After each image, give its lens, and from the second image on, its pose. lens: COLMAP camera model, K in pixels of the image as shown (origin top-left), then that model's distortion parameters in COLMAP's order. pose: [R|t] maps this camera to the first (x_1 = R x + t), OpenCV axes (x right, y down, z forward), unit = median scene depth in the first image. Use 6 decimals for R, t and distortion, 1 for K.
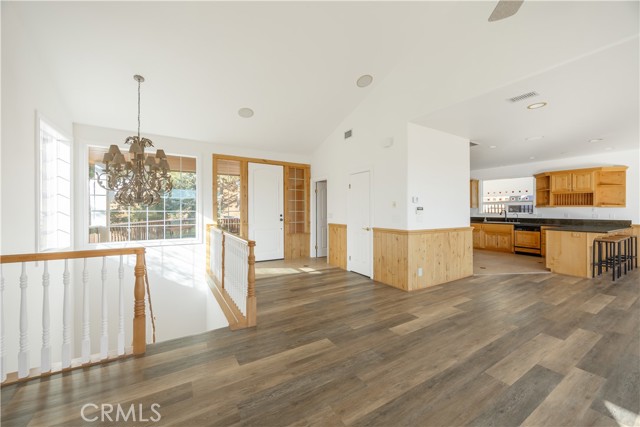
lens RADIAL K [[246.1, 0, 320.9], [0, 246.1, 207.8], [0, 0, 1]] dist [-0.000505, 0.000079]
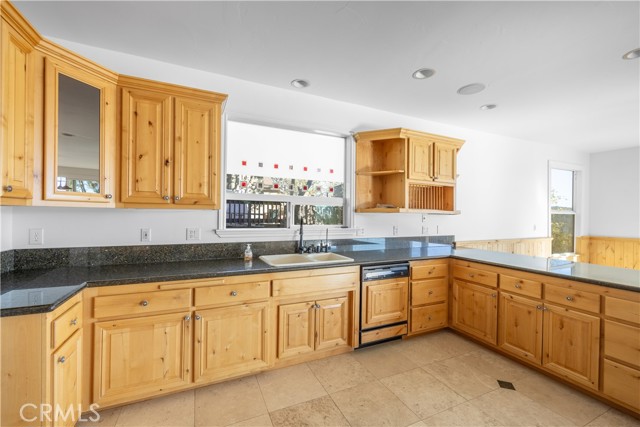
lens RADIAL K [[269.6, 0, 337.8], [0, 269.6, 214.3], [0, 0, 1]] dist [0.000875, 0.000036]
pose [[0.117045, -0.000635, 0.993126, 0.518805], [-0.023026, 0.999729, 0.003352, 0.000722], [-0.992860, -0.023260, 0.116999, 1.229324]]
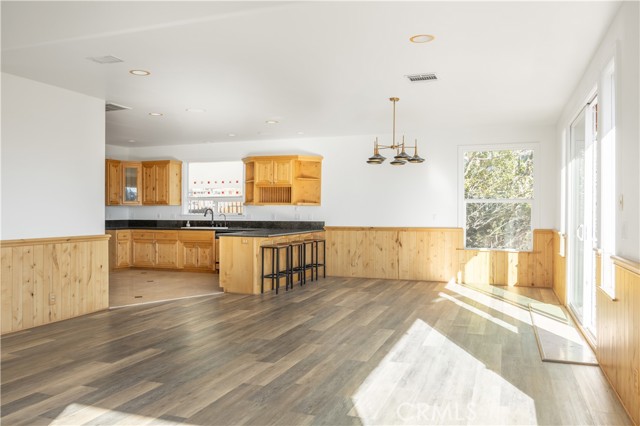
lens RADIAL K [[497.2, 0, 320.0], [0, 497.2, 213.0], [0, 0, 1]] dist [-0.009817, -0.001966]
pose [[0.793457, -0.004600, 0.608609, 0.219422], [-0.005375, 0.999879, 0.014565, -0.002270], [-0.608603, -0.014828, 0.793337, -0.324593]]
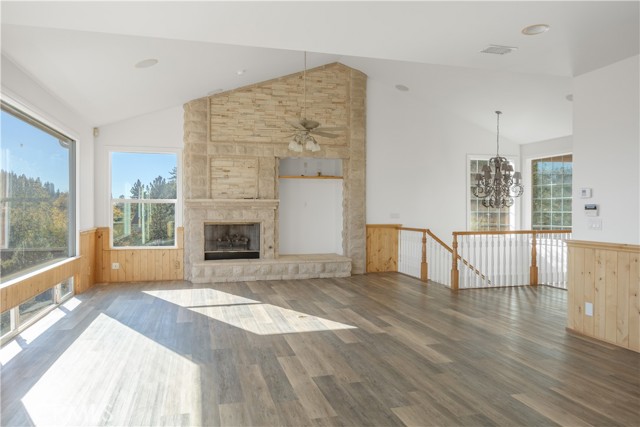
lens RADIAL K [[462.3, 0, 320.0], [0, 462.3, 213.5], [0, 0, 1]] dist [0.002089, 0.001837]
pose [[-0.291350, 0.002670, -0.956613, 1.187157], [0.008438, 0.999964, 0.000221, 0.008743], [0.956579, -0.008007, -0.291362, 0.475482]]
